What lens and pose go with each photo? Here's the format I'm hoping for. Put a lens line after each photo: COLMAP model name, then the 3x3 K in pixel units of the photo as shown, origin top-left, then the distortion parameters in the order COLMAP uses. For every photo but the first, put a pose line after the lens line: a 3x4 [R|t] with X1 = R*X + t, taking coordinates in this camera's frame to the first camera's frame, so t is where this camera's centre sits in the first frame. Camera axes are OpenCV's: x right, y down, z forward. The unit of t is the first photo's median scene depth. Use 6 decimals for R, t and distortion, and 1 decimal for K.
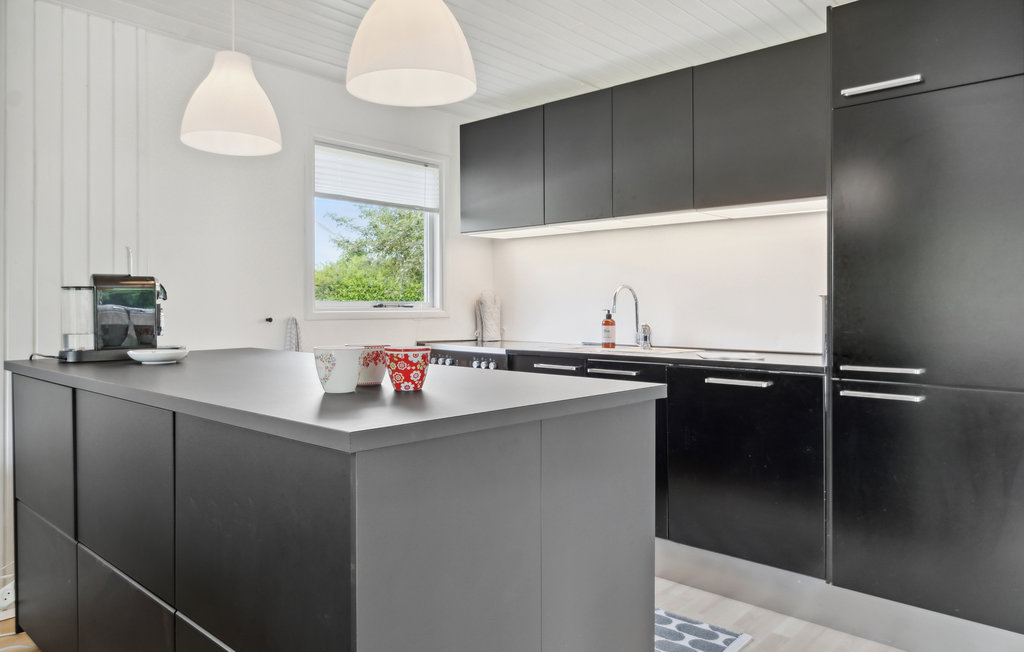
lens RADIAL K [[720.2, 0, 488.7], [0, 720.2, 306.9], [0, 0, 1]] dist [-0.002126, 0.000128]
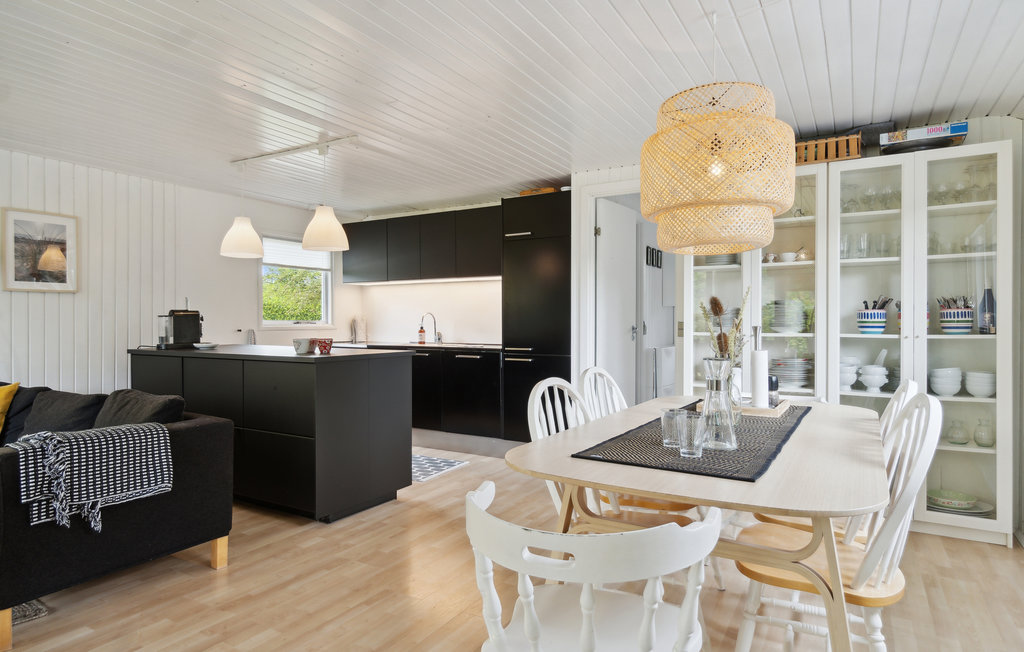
lens RADIAL K [[619.5, 0, 515.7], [0, 619.5, 325.9], [0, 0, 1]] dist [0.002061, -0.000796]
pose [[0.972878, -0.003171, 0.231298, 0.027432], [0.001156, 0.999960, 0.008847, -0.007745], [-0.231317, -0.008340, 0.972843, -0.729941]]
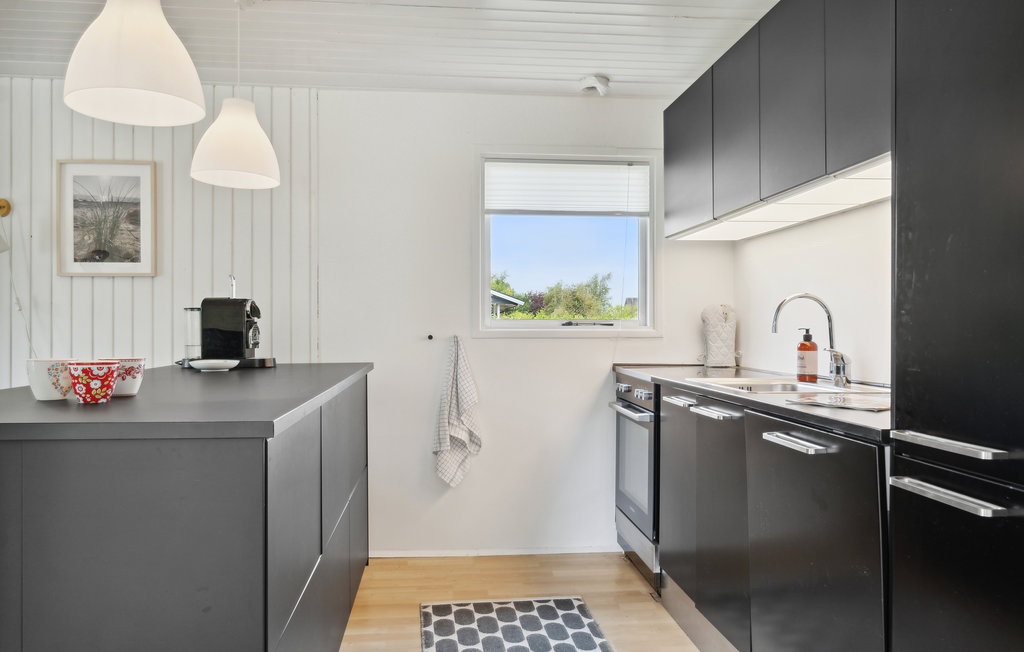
lens RADIAL K [[720.2, 0, 509.4], [0, 720.2, 328.9], [0, 0, 1]] dist [-0.002126, 0.000128]
pose [[0.742439, 0.002552, -0.669909, 0.450211], [-0.001247, 0.999996, 0.002428, 0.003054], [0.669912, -0.000967, 0.742440, 0.282710]]
